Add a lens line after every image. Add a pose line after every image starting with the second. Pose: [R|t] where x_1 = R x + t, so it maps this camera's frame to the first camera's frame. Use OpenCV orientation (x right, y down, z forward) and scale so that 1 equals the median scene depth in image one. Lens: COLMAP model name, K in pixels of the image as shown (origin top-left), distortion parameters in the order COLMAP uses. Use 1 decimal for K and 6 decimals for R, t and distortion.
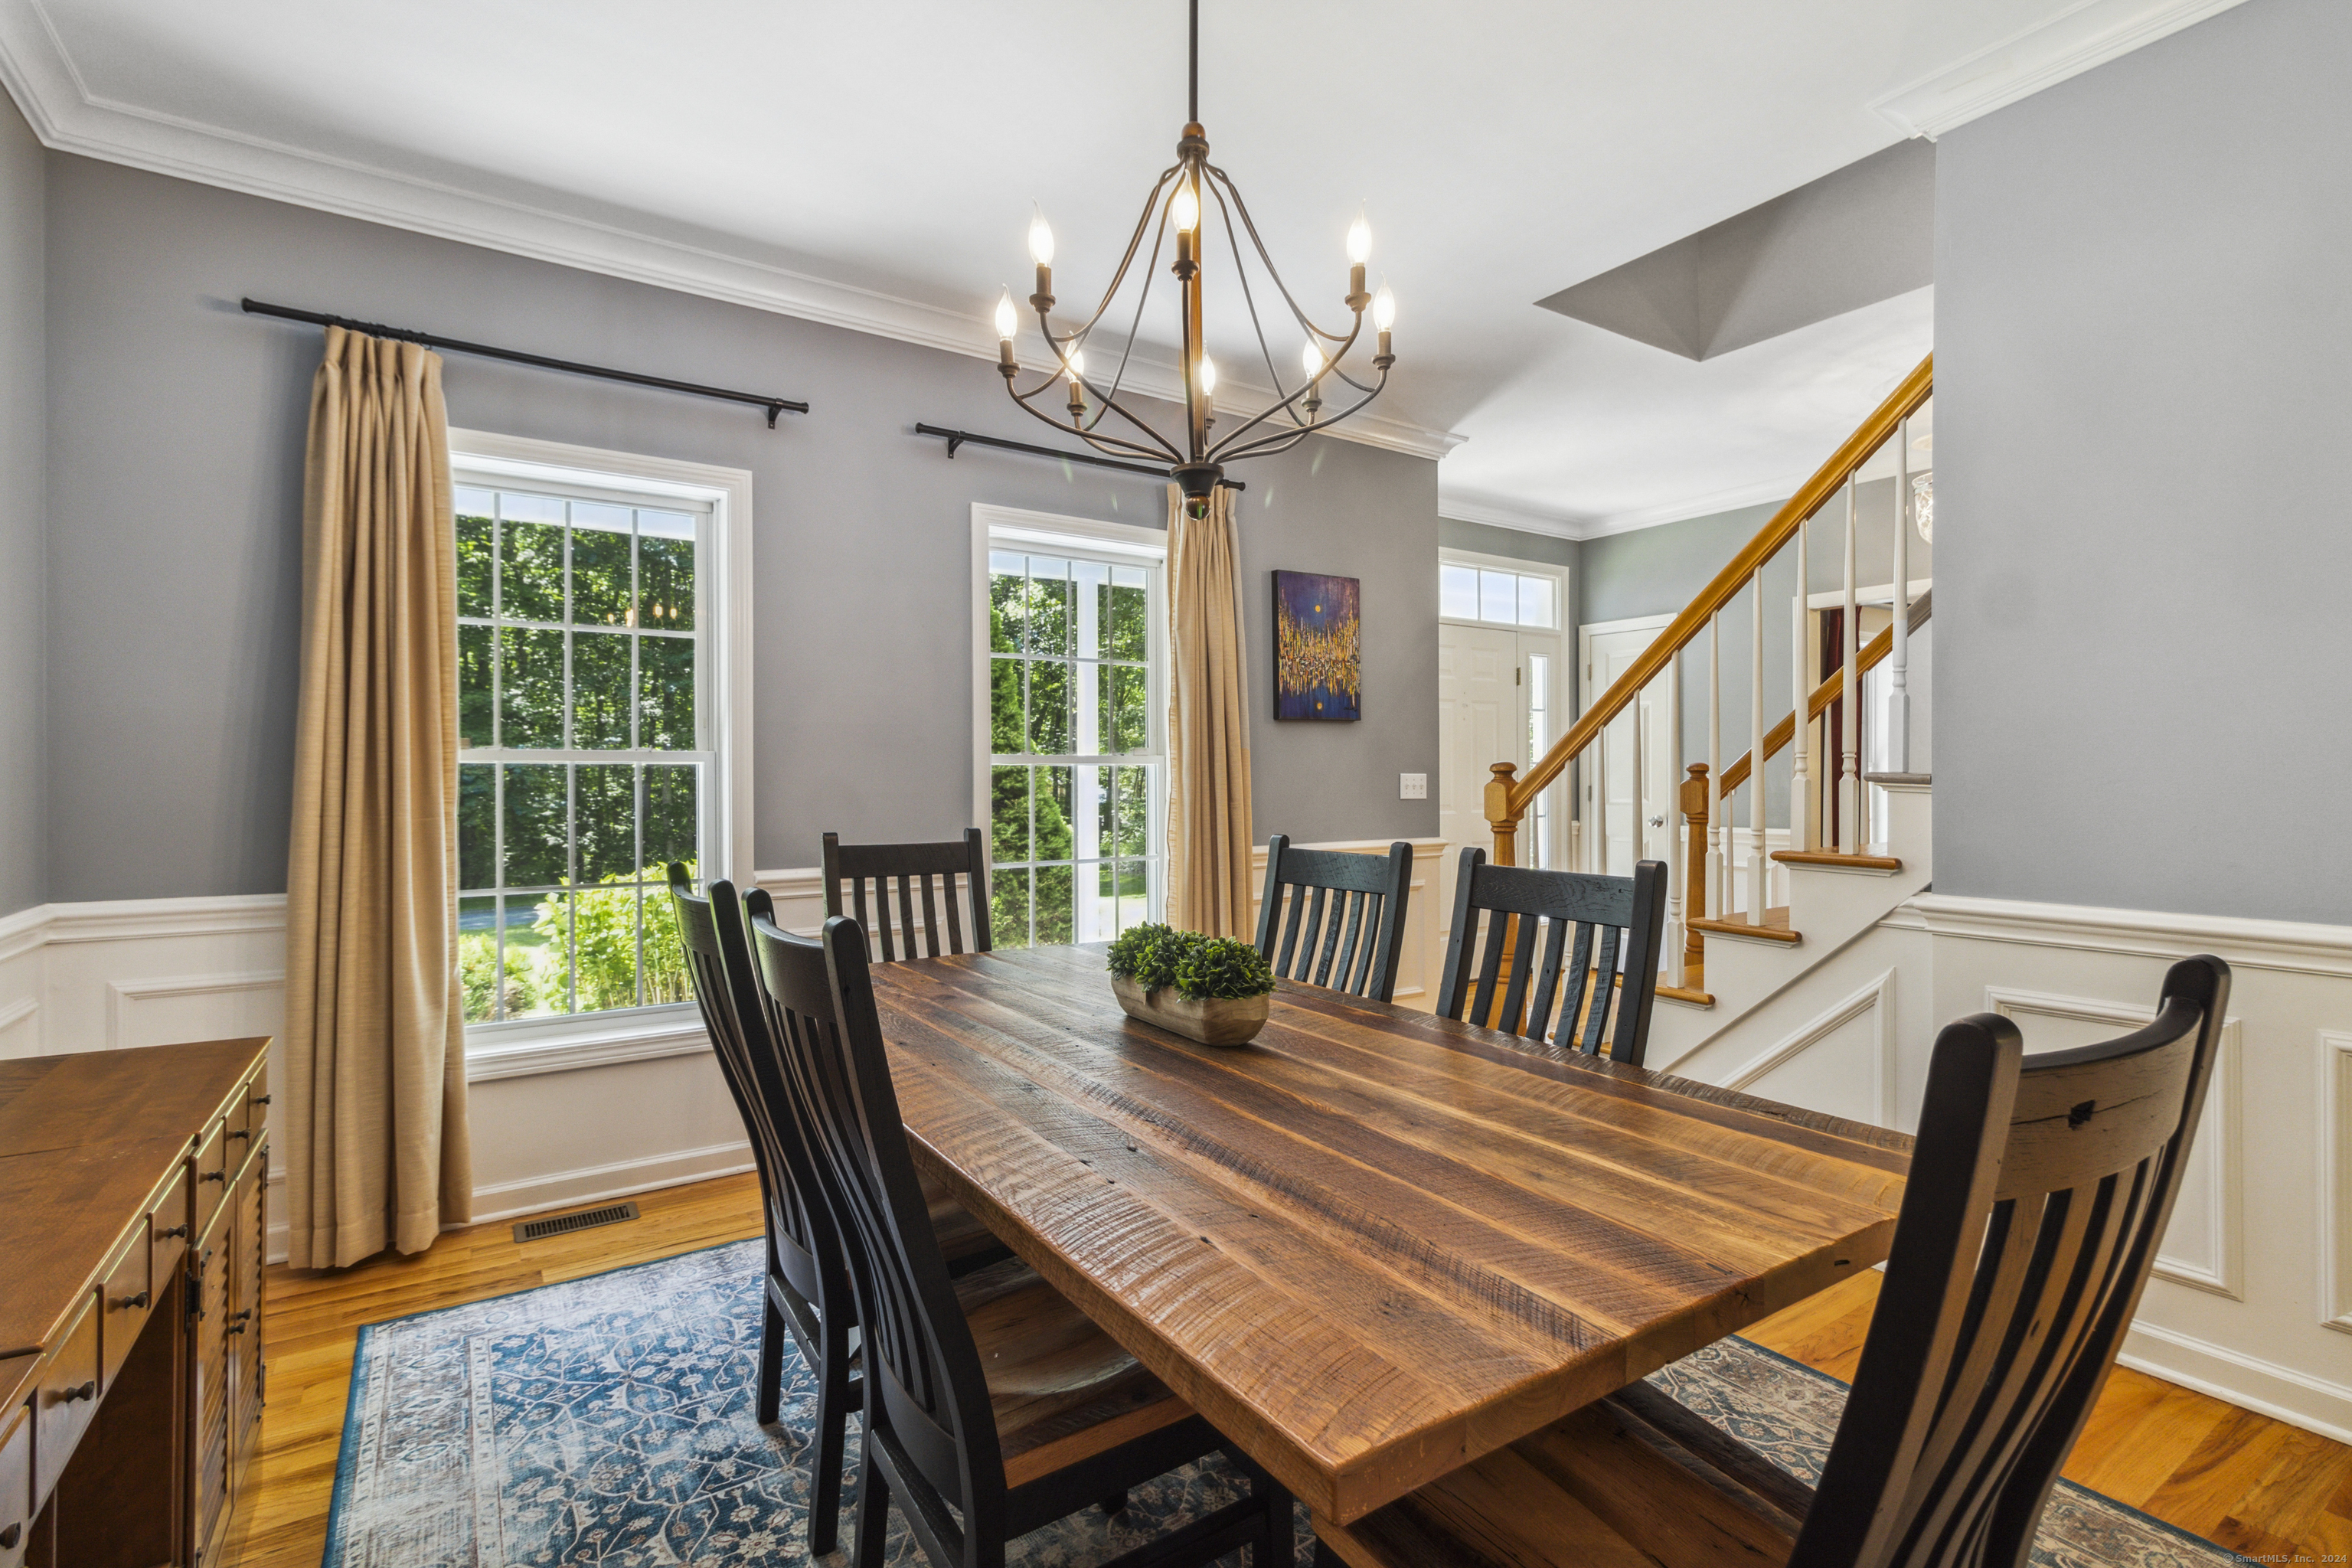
lens RADIAL K [[1093.4, 0, 1180.5], [0, 1093.4, 774.8], [0, 0, 1]] dist [0.006921, -0.000294]
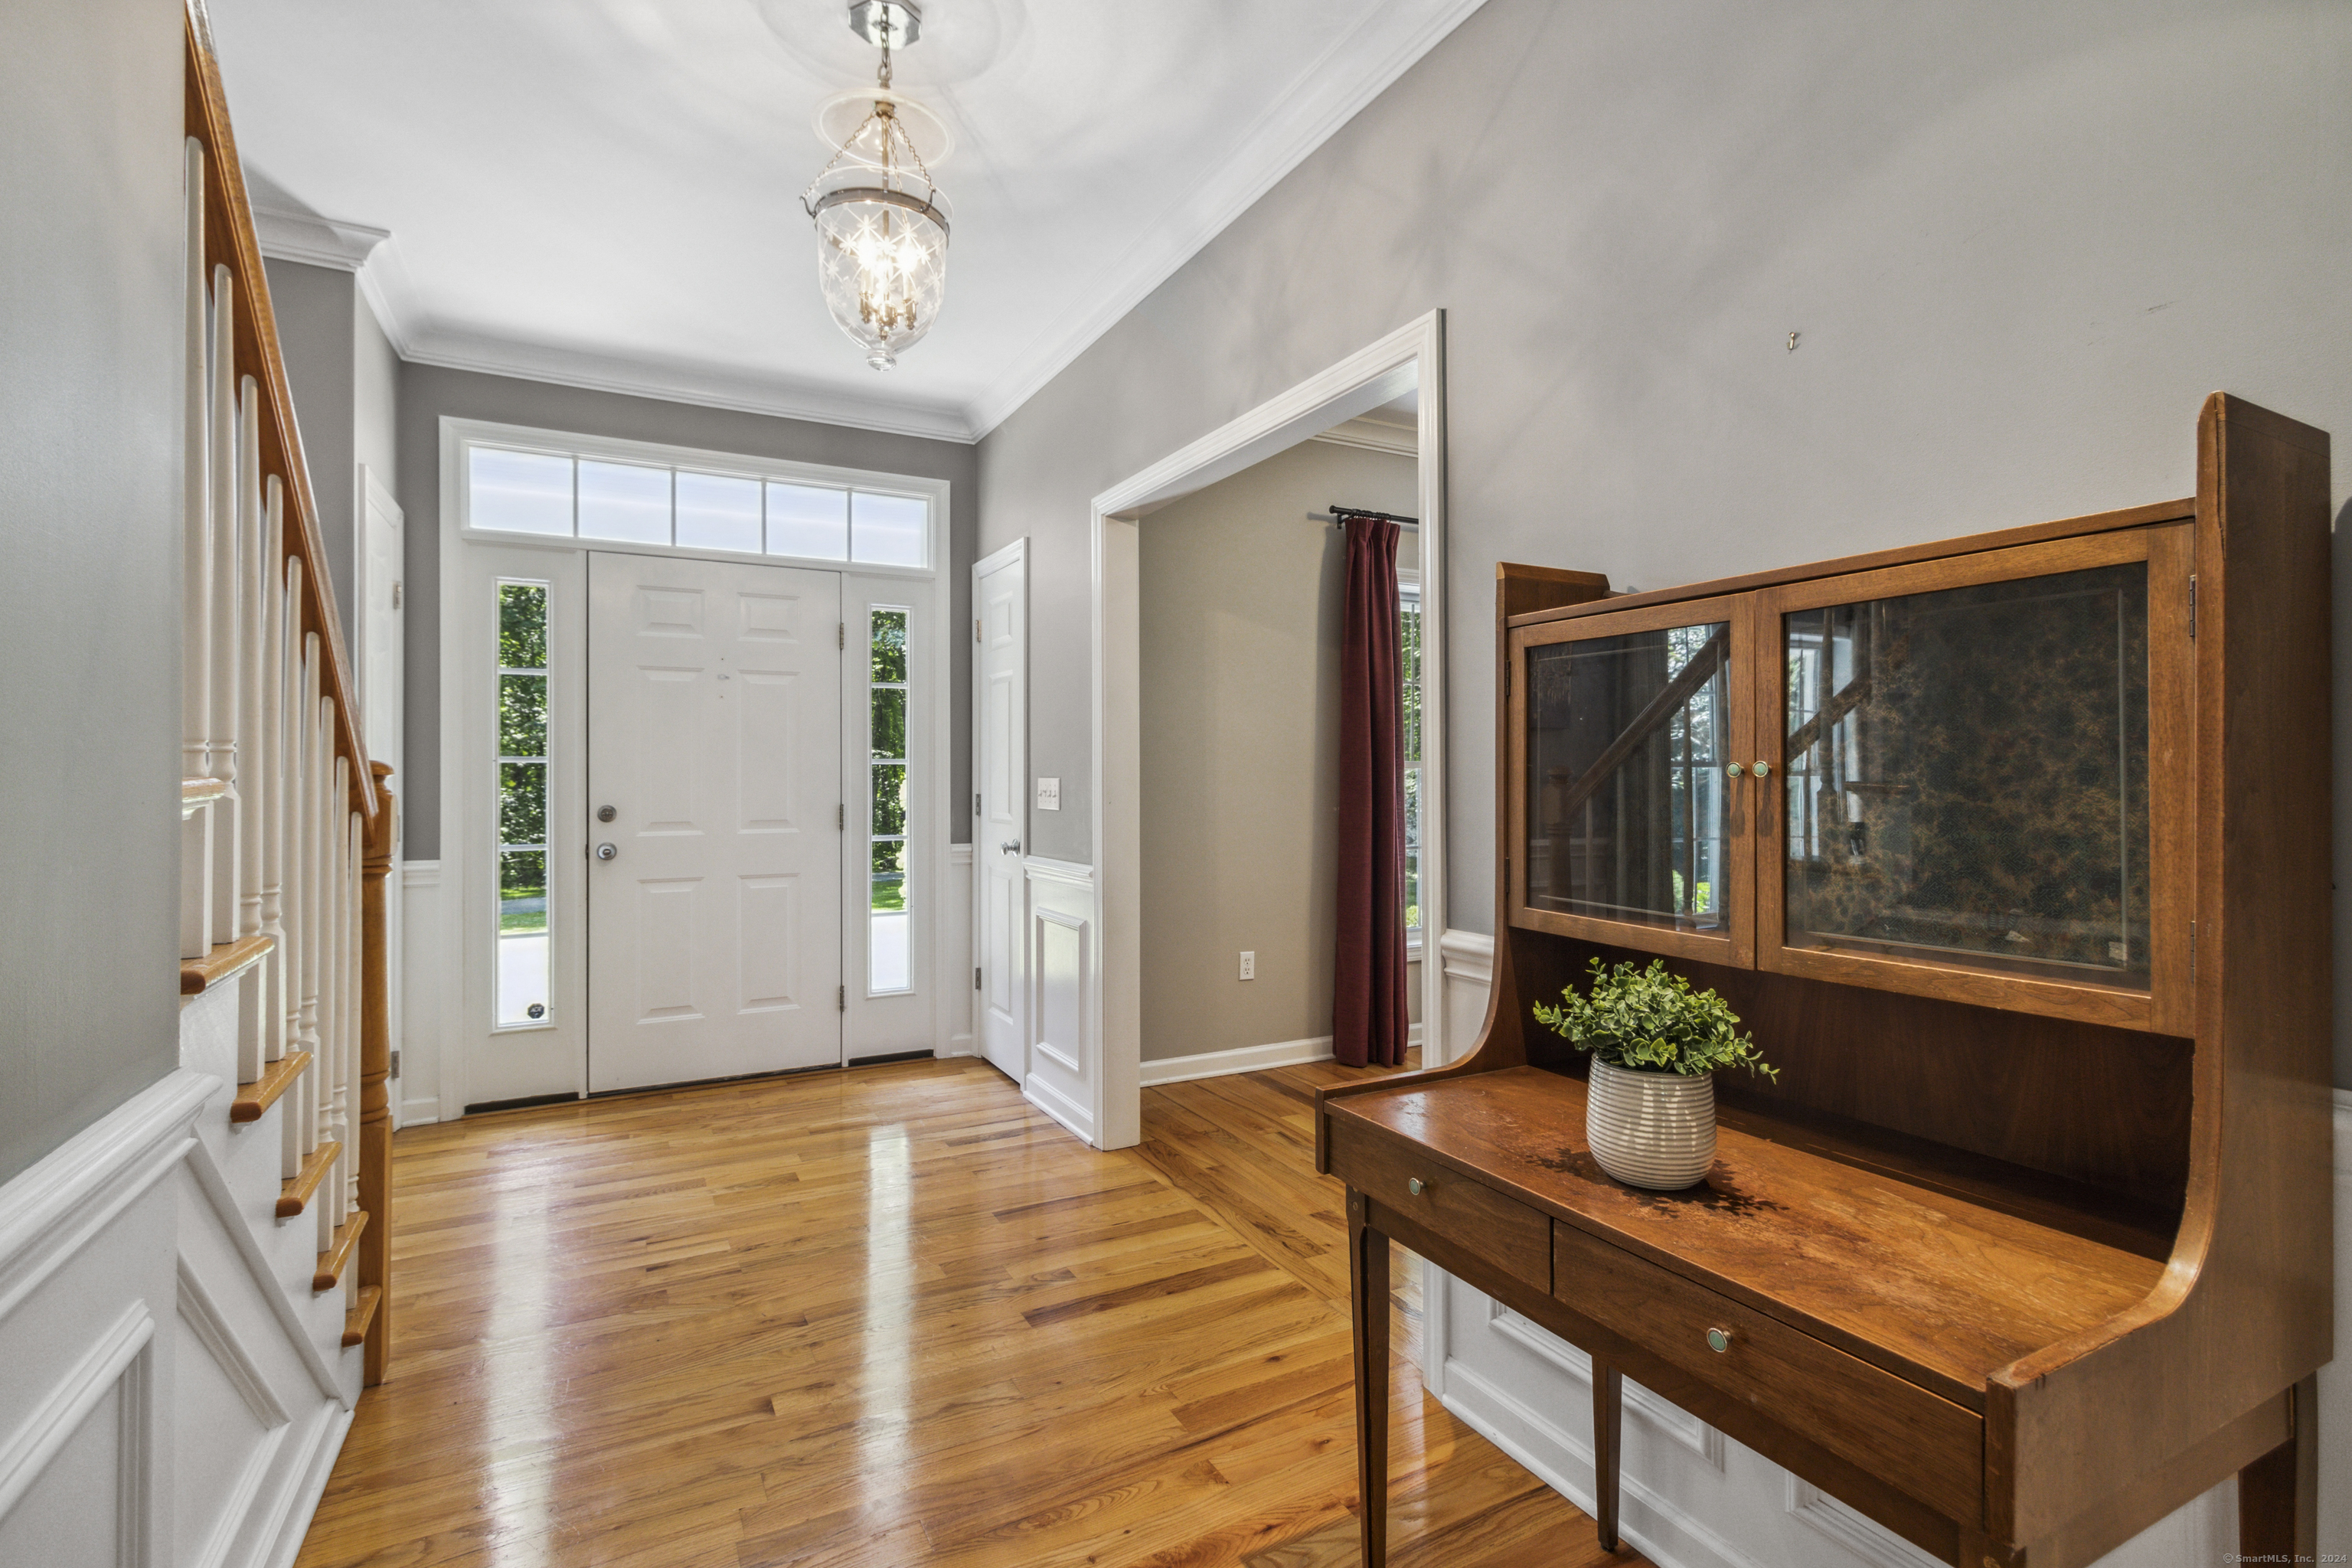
lens RADIAL K [[1093.4, 0, 1177.1], [0, 1093.4, 779.4], [0, 0, 1]] dist [0.006921, -0.000294]
pose [[0.995012, 0.000292, -0.099757, 0.574943], [0.000180, 0.999989, 0.004719, -0.002226], [0.099757, -0.004713, 0.995001, 0.320339]]
